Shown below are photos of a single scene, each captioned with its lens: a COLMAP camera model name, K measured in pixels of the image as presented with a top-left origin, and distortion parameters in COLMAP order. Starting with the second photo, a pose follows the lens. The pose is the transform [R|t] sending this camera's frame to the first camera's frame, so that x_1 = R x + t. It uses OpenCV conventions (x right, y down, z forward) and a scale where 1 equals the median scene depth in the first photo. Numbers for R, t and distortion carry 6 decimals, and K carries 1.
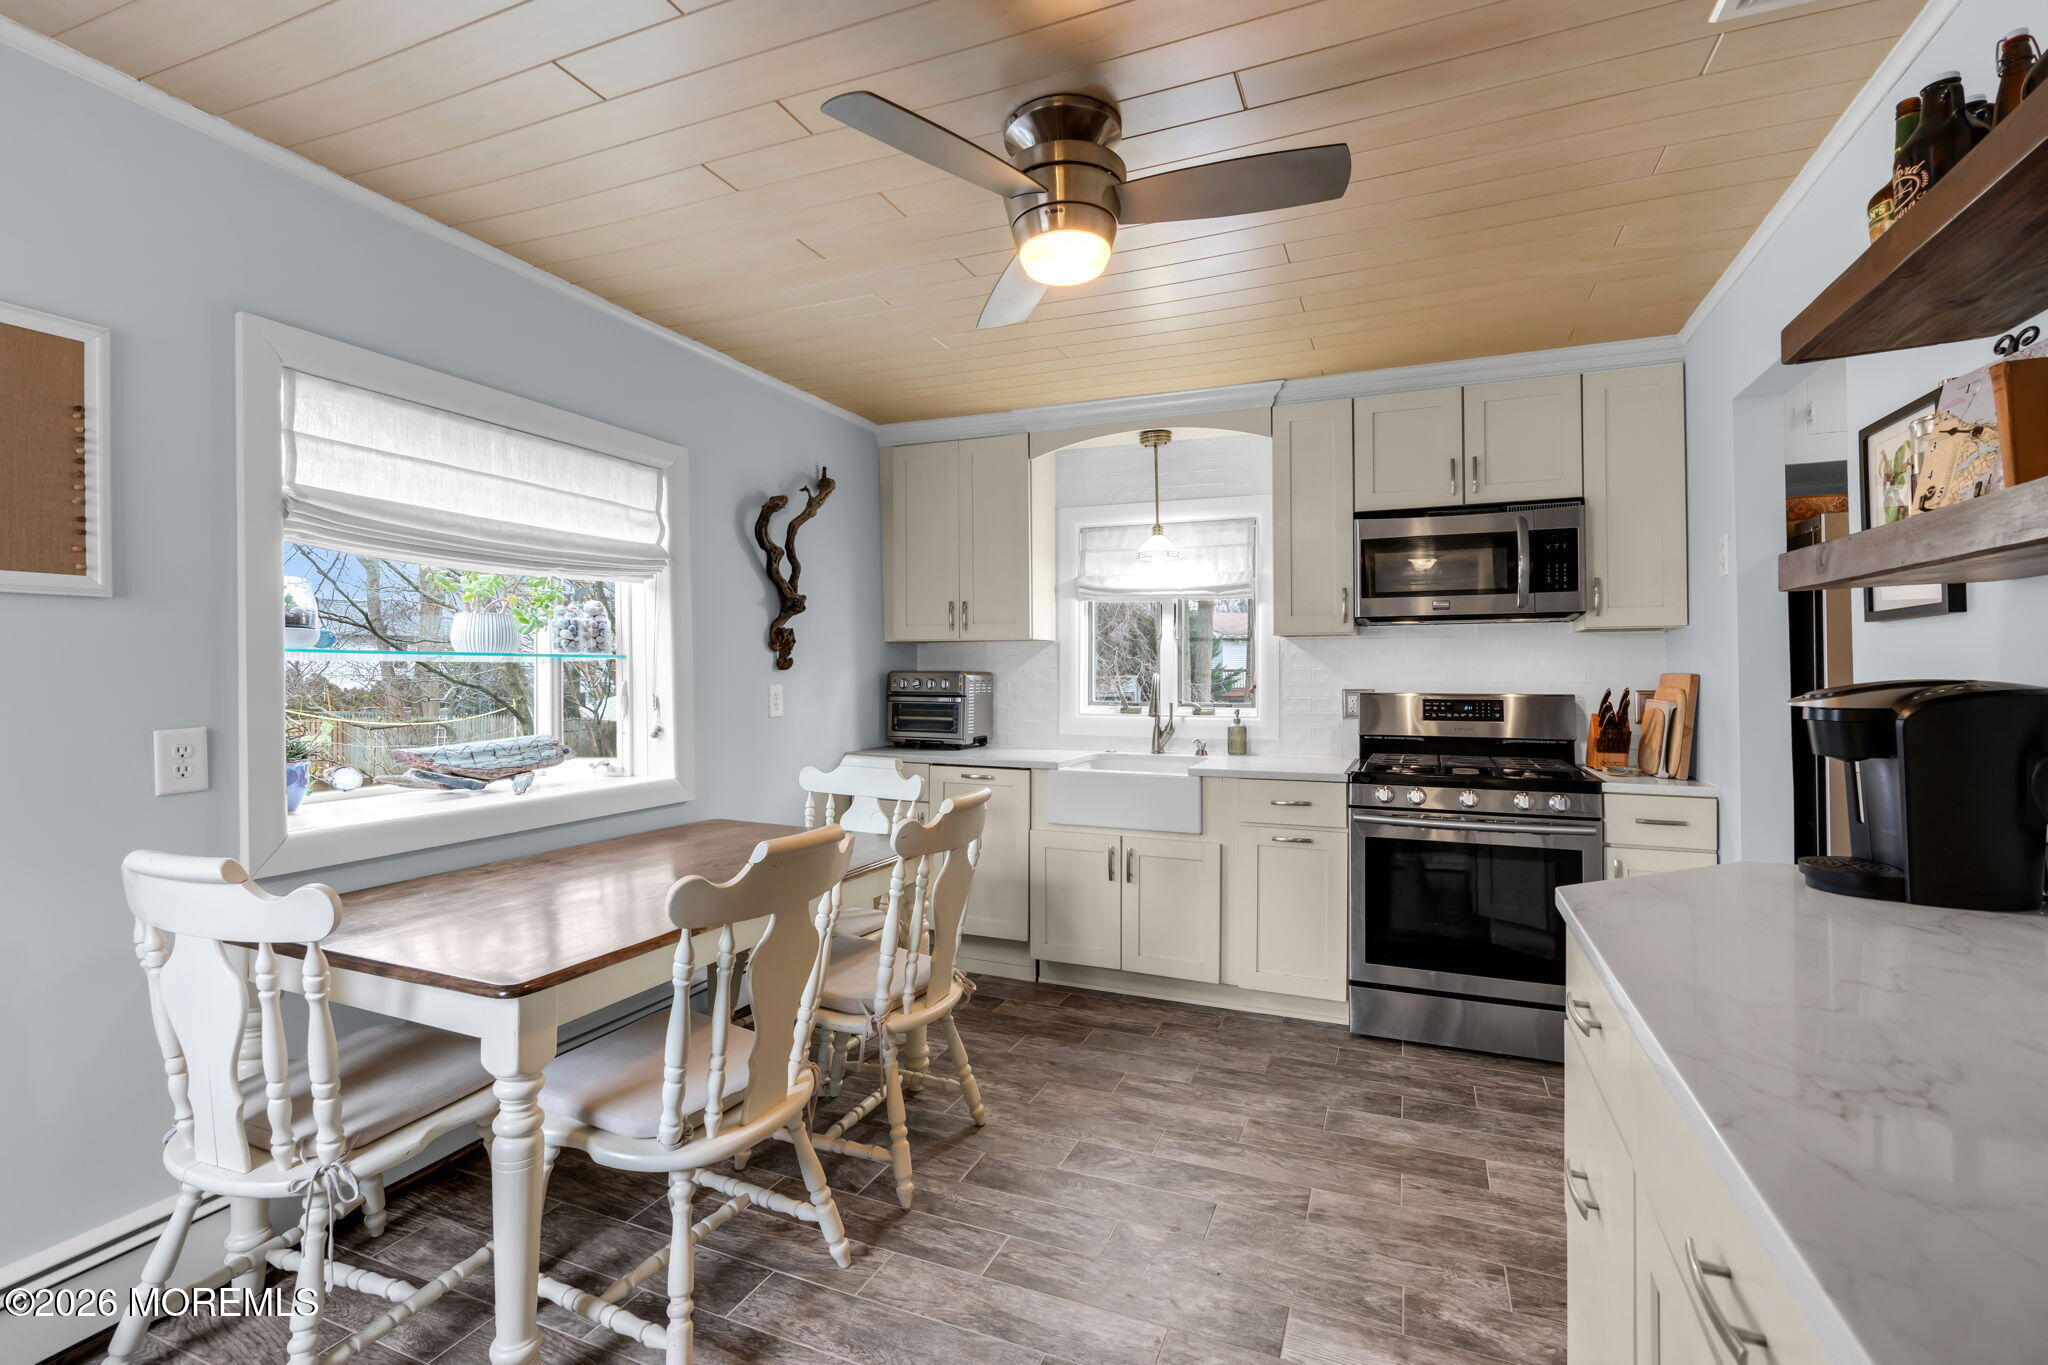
lens RADIAL K [[943.5, 0, 1025.5], [0, 943.5, 676.5], [0, 0, 1]] dist [-0.001094, 0.000404]
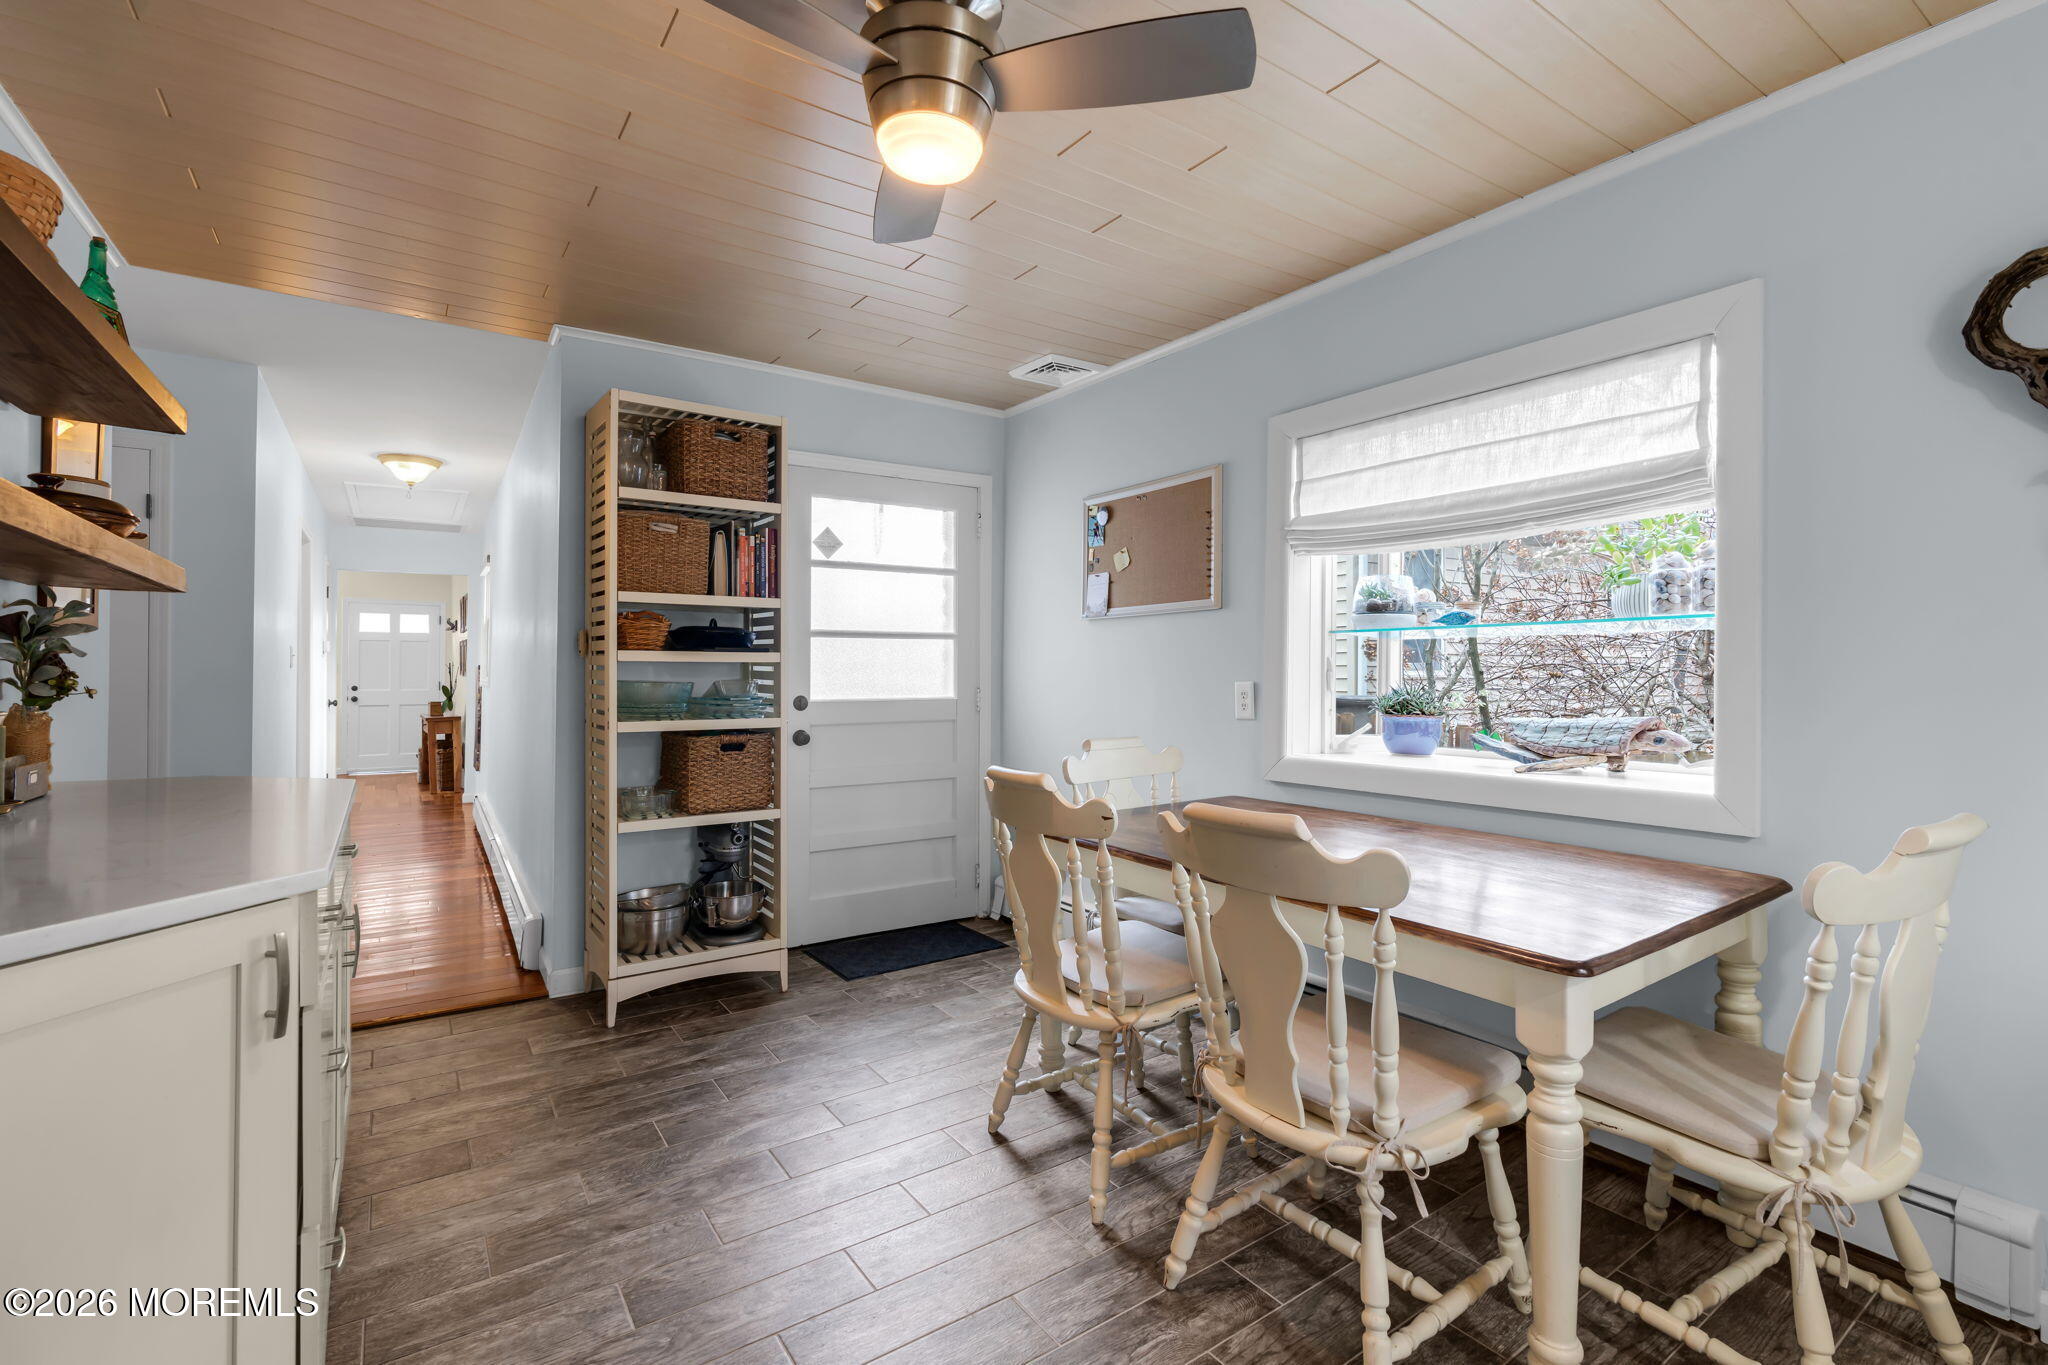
lens RADIAL K [[943.5, 0, 1025.5], [0, 943.5, 676.5], [0, 0, 1]] dist [-0.001094, 0.000404]
pose [[-0.553592, 0.011702, -0.832706, 0.596658], [0.003272, 0.999924, 0.011877, 0.019972], [0.832782, 0.003850, -0.553588, 1.290246]]
